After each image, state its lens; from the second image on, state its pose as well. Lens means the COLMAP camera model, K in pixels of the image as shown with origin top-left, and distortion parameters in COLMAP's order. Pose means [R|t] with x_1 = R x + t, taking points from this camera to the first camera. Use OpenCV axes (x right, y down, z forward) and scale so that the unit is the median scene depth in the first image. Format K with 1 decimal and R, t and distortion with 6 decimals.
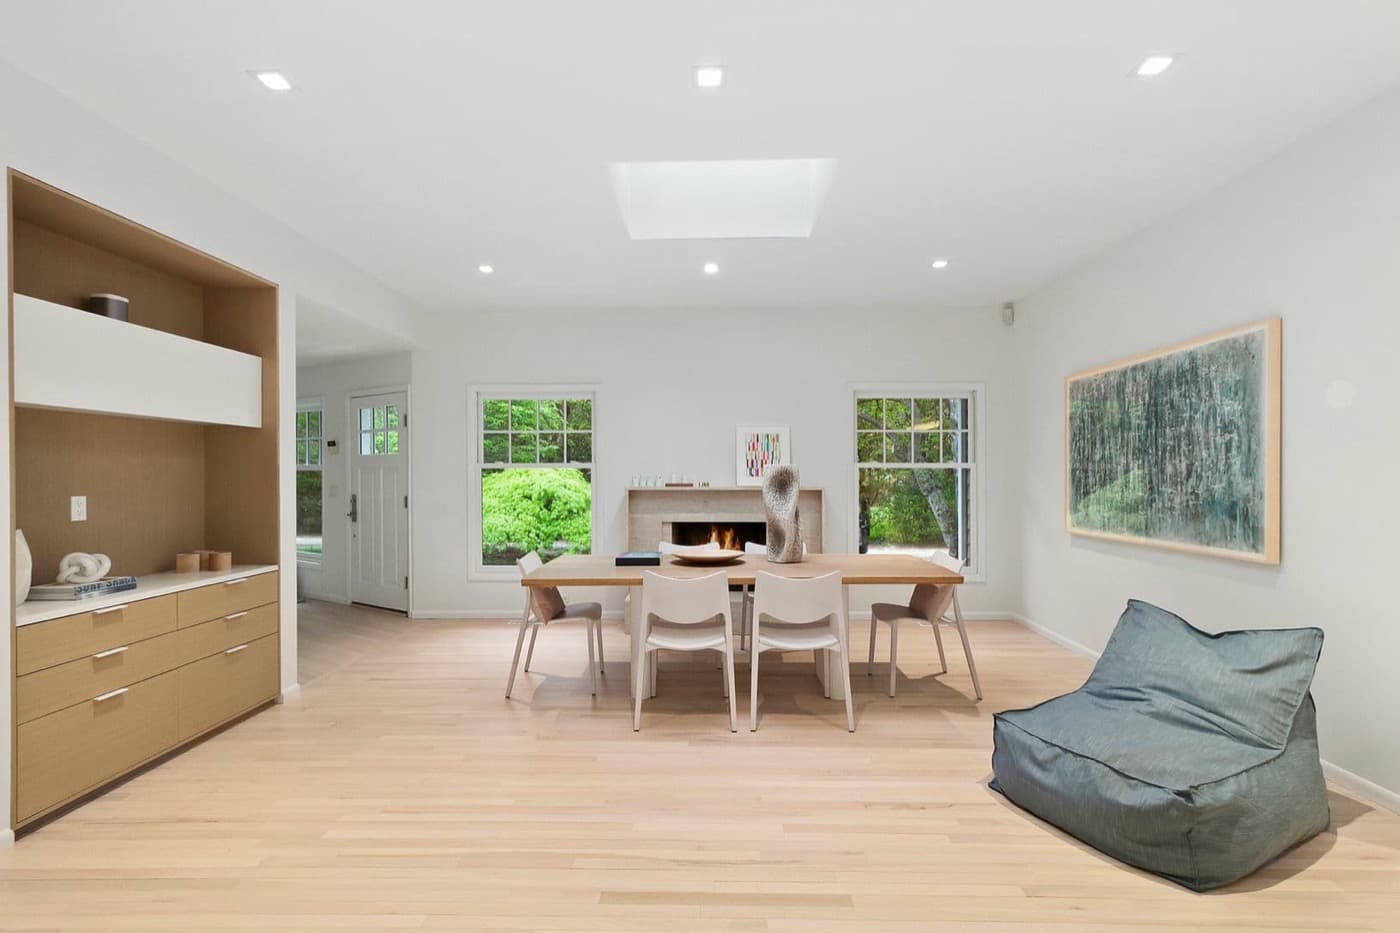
lens RADIAL K [[656.7, 0, 702.6], [0, 656.7, 472.5], [0, 0, 1]] dist [0.004802, 0.000427]
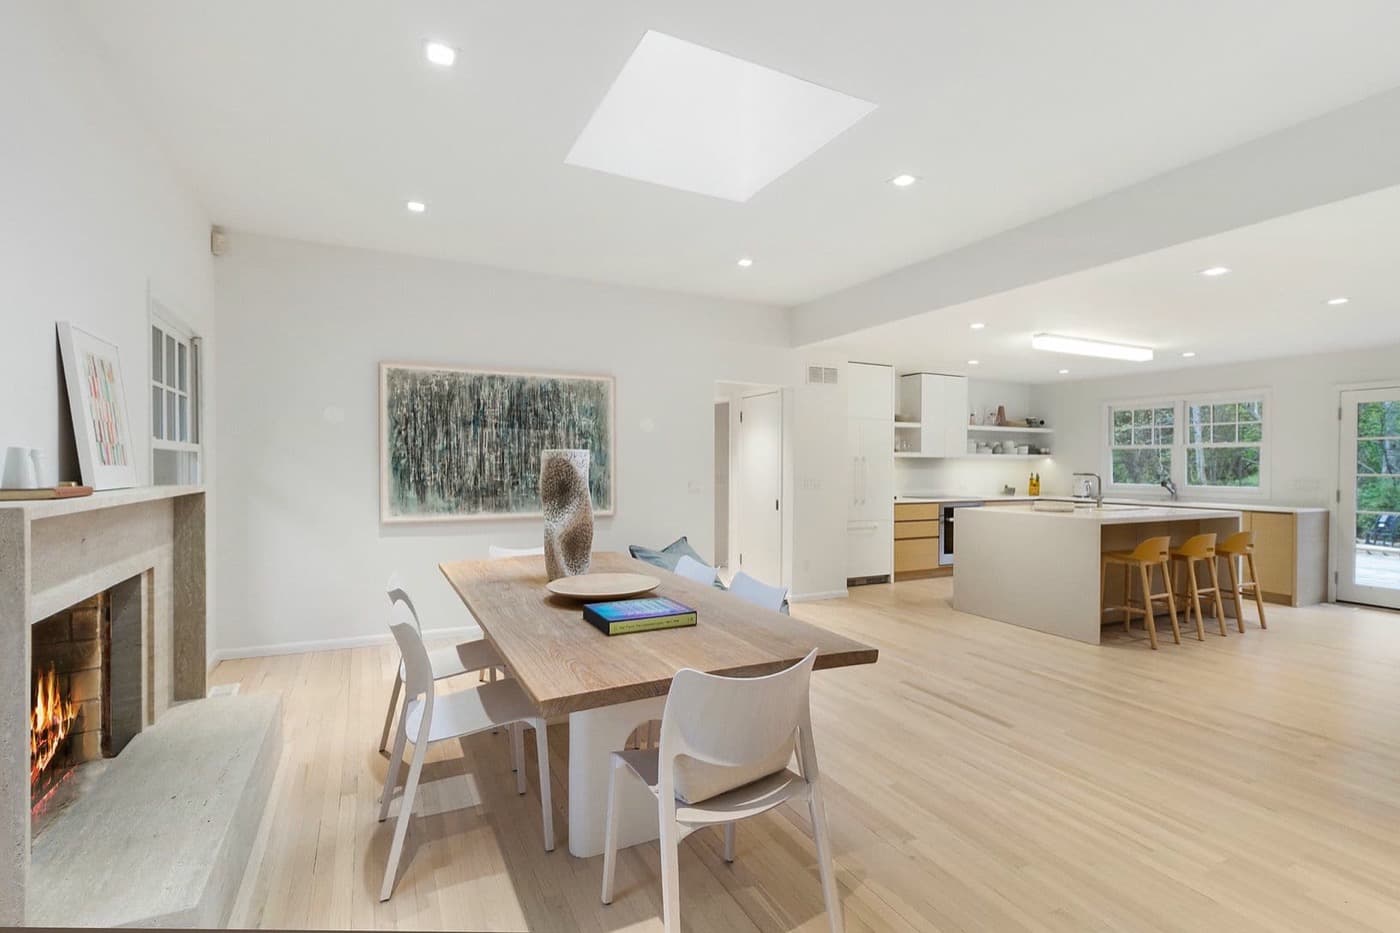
lens RADIAL K [[656.7, 0, 702.6], [0, 656.7, 469.0], [0, 0, 1]] dist [0.004802, 0.000427]
pose [[-0.463371, -0.009513, 0.886113, -0.638678], [-0.010427, 0.999932, 0.005282, 0.002944], [-0.886103, -0.006793, -0.463438, 1.264545]]
